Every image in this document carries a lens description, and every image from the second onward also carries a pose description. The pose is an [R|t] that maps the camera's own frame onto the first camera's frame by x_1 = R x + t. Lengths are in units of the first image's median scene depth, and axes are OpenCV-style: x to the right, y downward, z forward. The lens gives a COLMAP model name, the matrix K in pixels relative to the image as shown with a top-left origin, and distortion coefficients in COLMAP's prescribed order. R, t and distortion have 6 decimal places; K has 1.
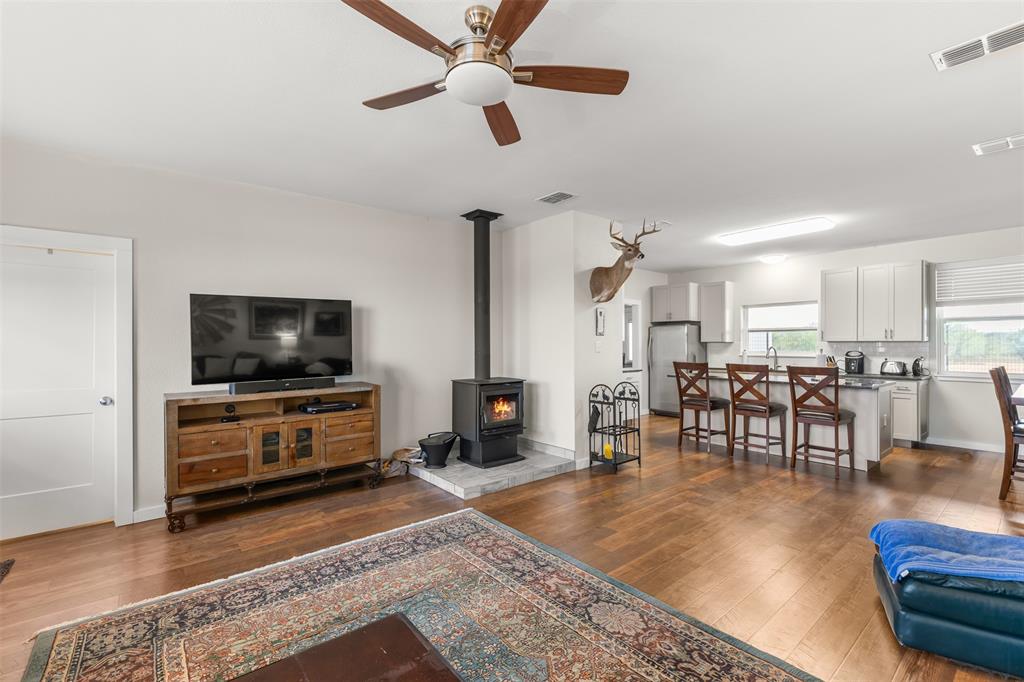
lens RADIAL K [[450.0, 0, 517.1], [0, 450.0, 337.8], [0, 0, 1]] dist [0.008752, 0.001823]
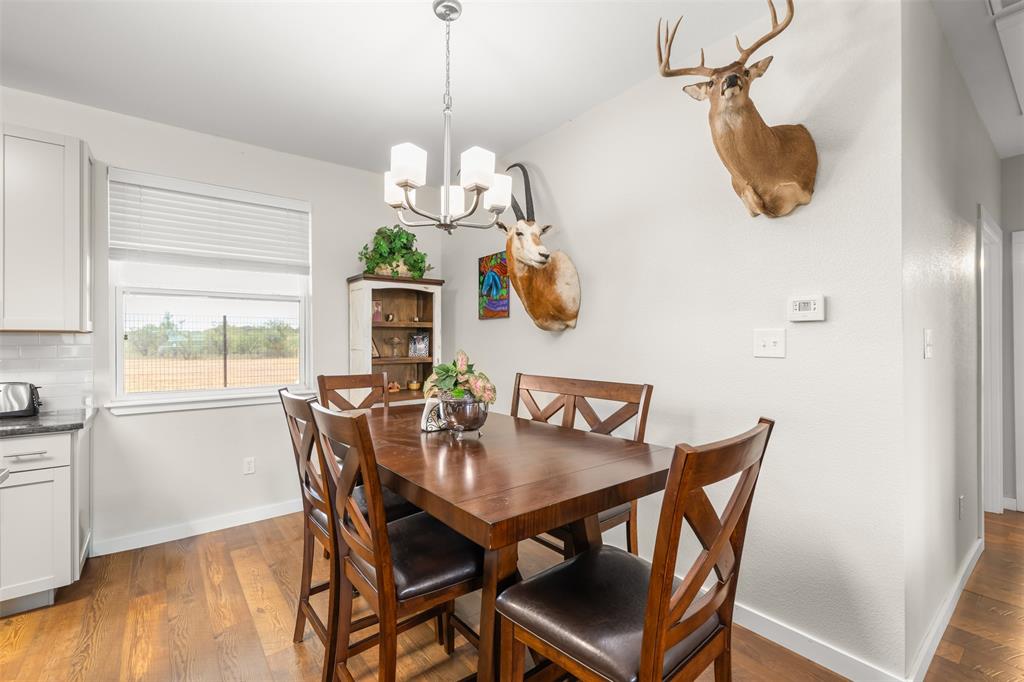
lens RADIAL K [[450.0, 0, 512.1], [0, 450.0, 340.9], [0, 0, 1]] dist [0.008752, 0.001823]
pose [[0.028208, 0.002070, 0.999600, 0.628066], [-0.014675, 0.999891, -0.001656, 0.015710], [-0.999494, -0.014622, 0.028235, 0.765098]]
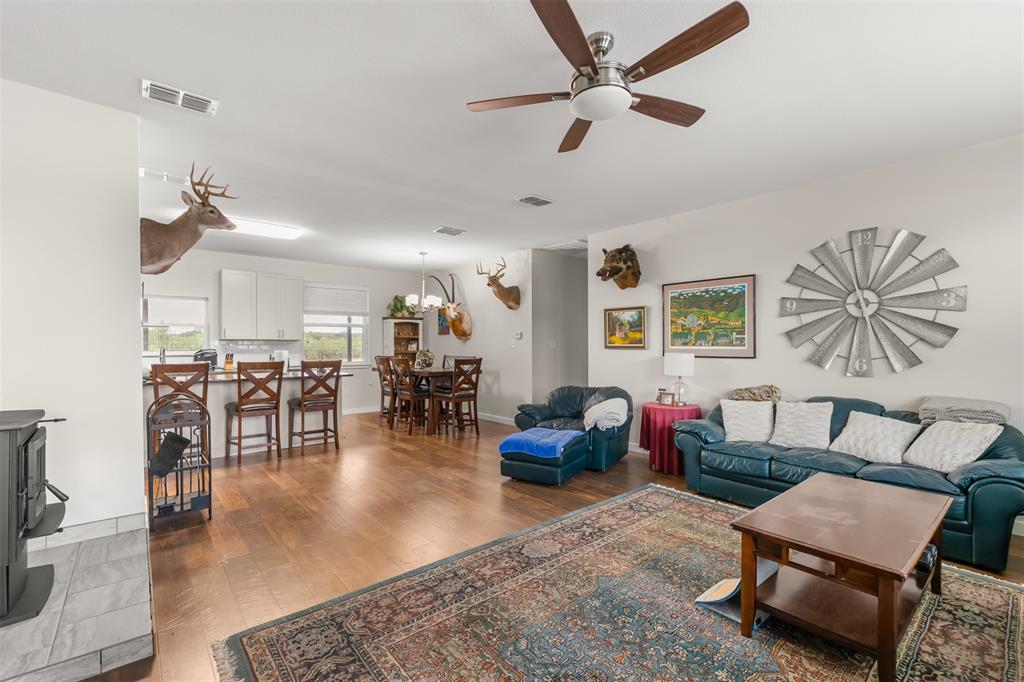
lens RADIAL K [[450.0, 0, 520.5], [0, 450.0, 344.0], [0, 0, 1]] dist [0.008752, 0.001823]
pose [[-0.020425, 0.003453, 0.999785, -0.522753], [-0.017474, 0.999840, -0.003810, 0.016871], [-0.999639, -0.017548, -0.020362, 0.529992]]
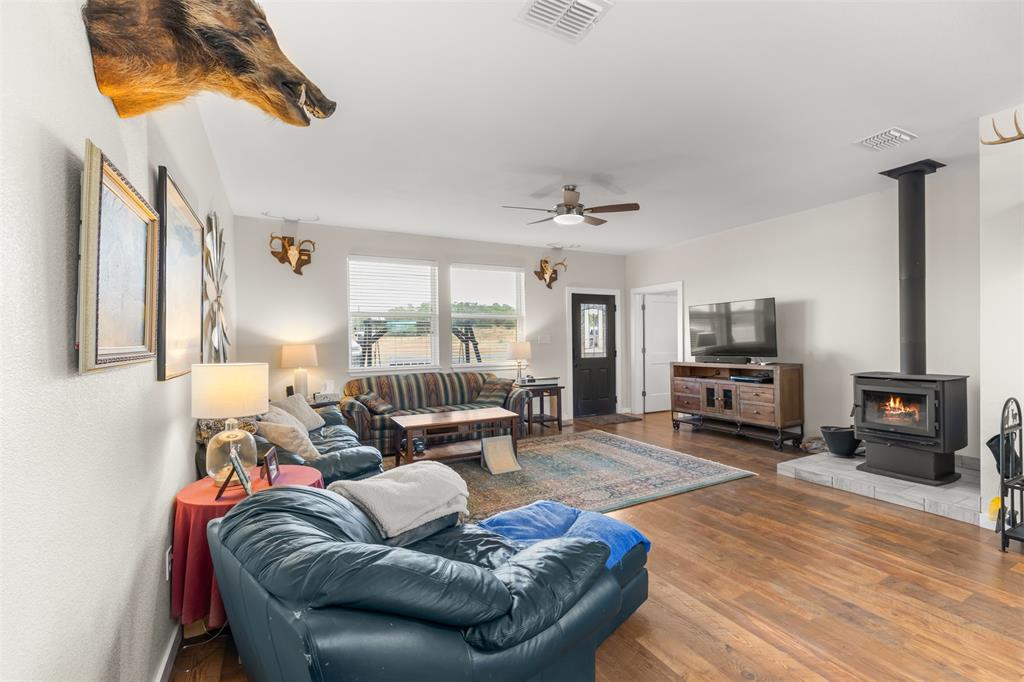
lens RADIAL K [[450.0, 0, 518.5], [0, 450.0, 341.0], [0, 0, 1]] dist [0.008752, 0.001823]
pose [[-0.196605, 0.010416, -0.980427, 0.927919], [0.024773, 0.999677, 0.005653, 0.012183], [0.980170, -0.023176, -0.196799, 0.513615]]
